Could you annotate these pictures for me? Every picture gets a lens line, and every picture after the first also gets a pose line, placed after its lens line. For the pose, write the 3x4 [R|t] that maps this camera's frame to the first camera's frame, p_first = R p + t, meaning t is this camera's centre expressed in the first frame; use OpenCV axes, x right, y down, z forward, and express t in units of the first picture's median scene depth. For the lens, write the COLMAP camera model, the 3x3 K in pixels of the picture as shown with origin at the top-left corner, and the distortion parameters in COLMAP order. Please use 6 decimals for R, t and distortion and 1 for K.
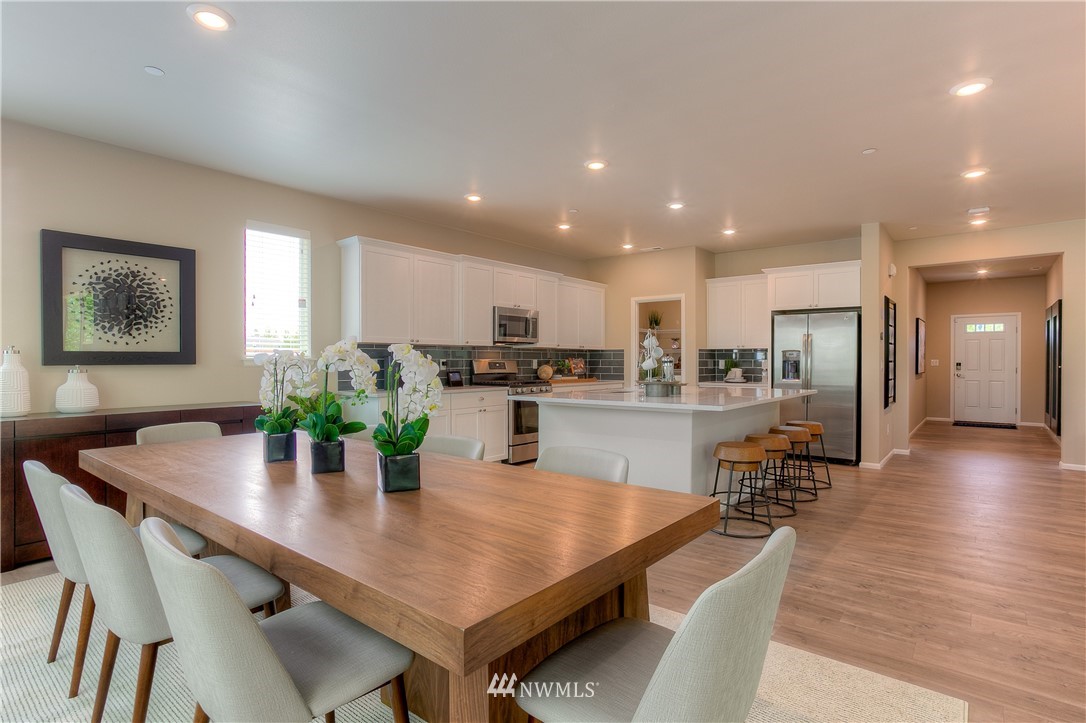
lens RADIAL K [[548.8, 0, 543.0], [0, 548.8, 361.5], [0, 0, 1]] dist [-0.002680, -0.000523]
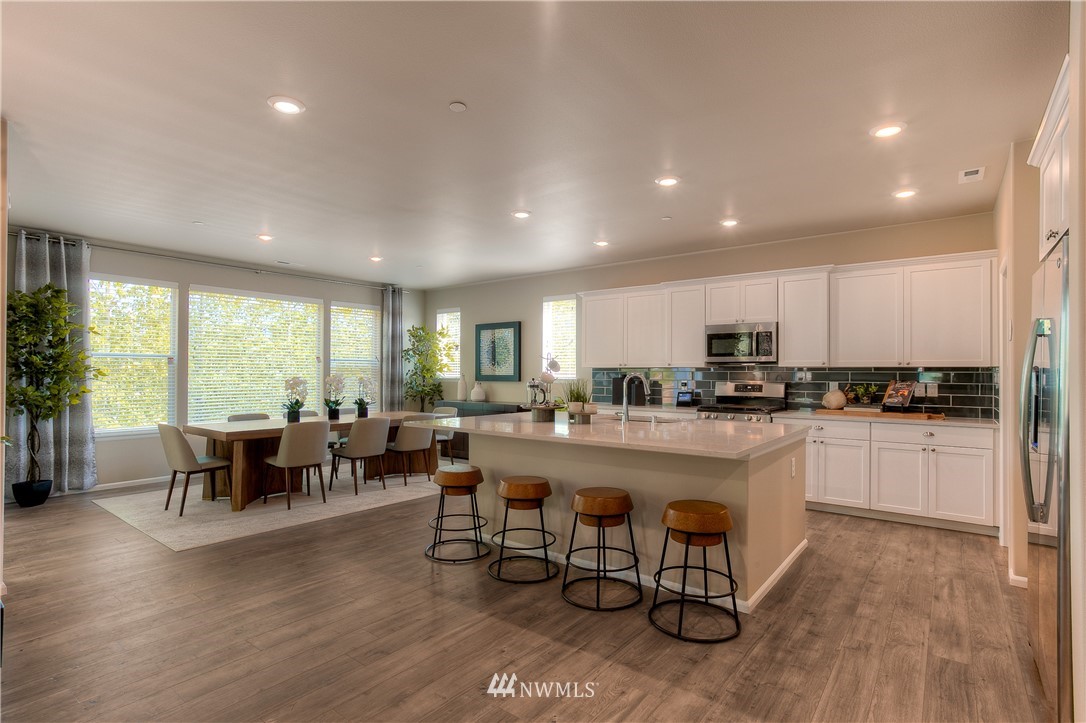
lens RADIAL K [[524.9, 0, 542.3], [0, 524.9, 377.6], [0, 0, 1]] dist [-0.071529, 0.000048]
pose [[0.037992, 0.005643, -0.999262, 0.788819], [-0.008551, 0.999949, 0.005322, -0.011949], [0.999241, 0.008343, 0.038039, 0.669877]]
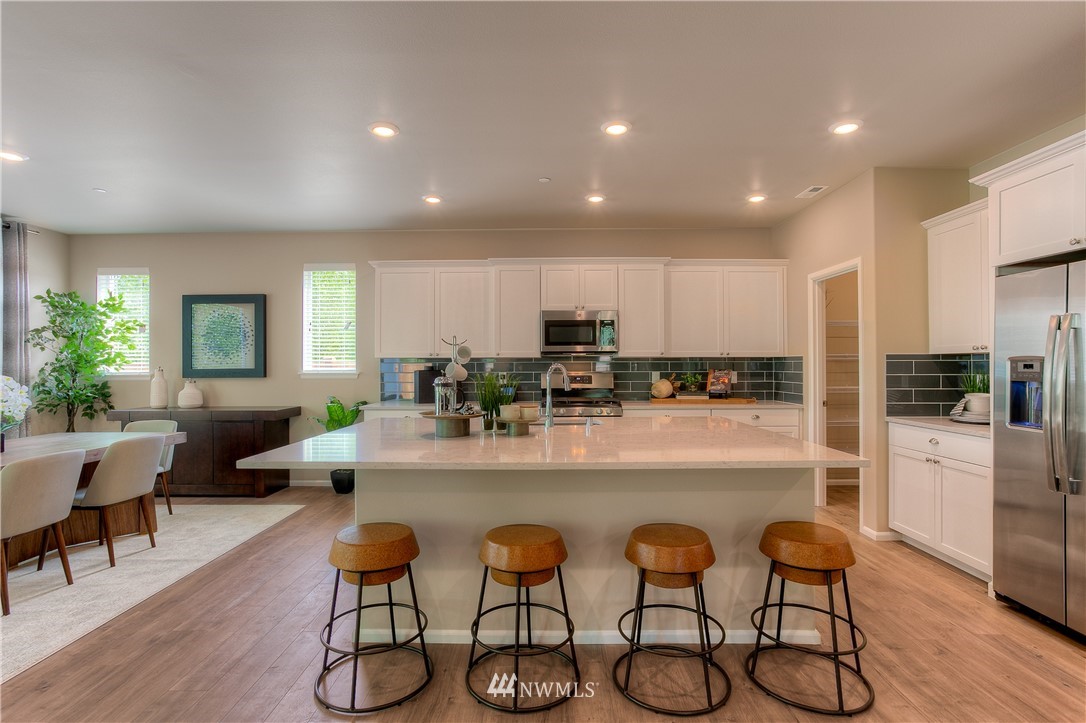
lens RADIAL K [[505.6, 0, 545.6], [0, 505.6, 360.3], [0, 0, 1]] dist [-0.071463, 0.029331]
pose [[0.642824, -0.009860, -0.765951, 0.506911], [0.002726, 0.999940, -0.010585, -0.015111], [0.766009, 0.004717, 0.642812, 0.492430]]
